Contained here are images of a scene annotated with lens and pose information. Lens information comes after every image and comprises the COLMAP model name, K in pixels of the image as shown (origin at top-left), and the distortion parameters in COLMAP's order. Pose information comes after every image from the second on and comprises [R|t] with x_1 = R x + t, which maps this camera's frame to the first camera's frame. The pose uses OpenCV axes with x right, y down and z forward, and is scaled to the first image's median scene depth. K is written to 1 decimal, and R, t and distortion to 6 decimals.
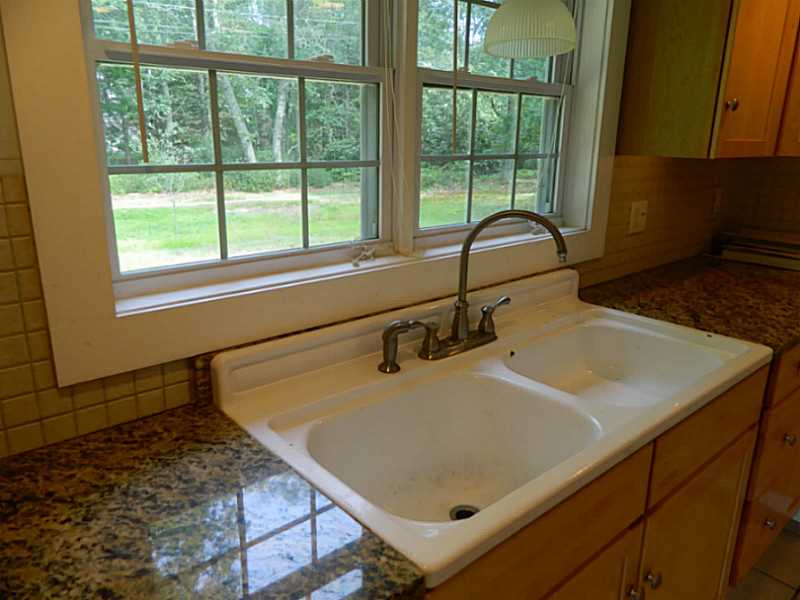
lens RADIAL K [[591.3, 0, 400.0], [0, 591.3, 300.0], [0, 0, 1]] dist [-0.008944, -0.001840]
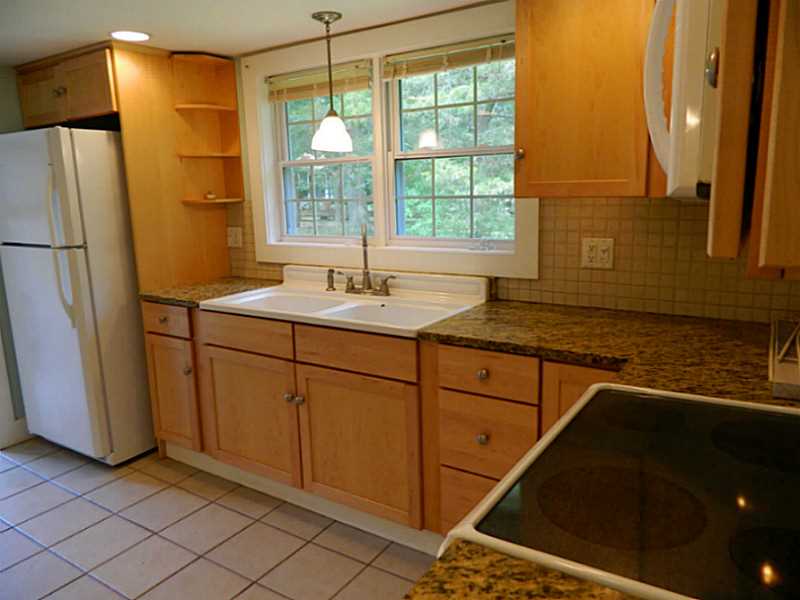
lens RADIAL K [[591.3, 0, 400.0], [0, 591.3, 300.0], [0, 0, 1]] dist [-0.008944, -0.001840]
pose [[0.260261, 0.164746, -0.951380, 1.929645], [-0.232443, 0.967048, 0.103872, -0.122029], [0.937142, 0.194107, 0.289979, 0.525269]]
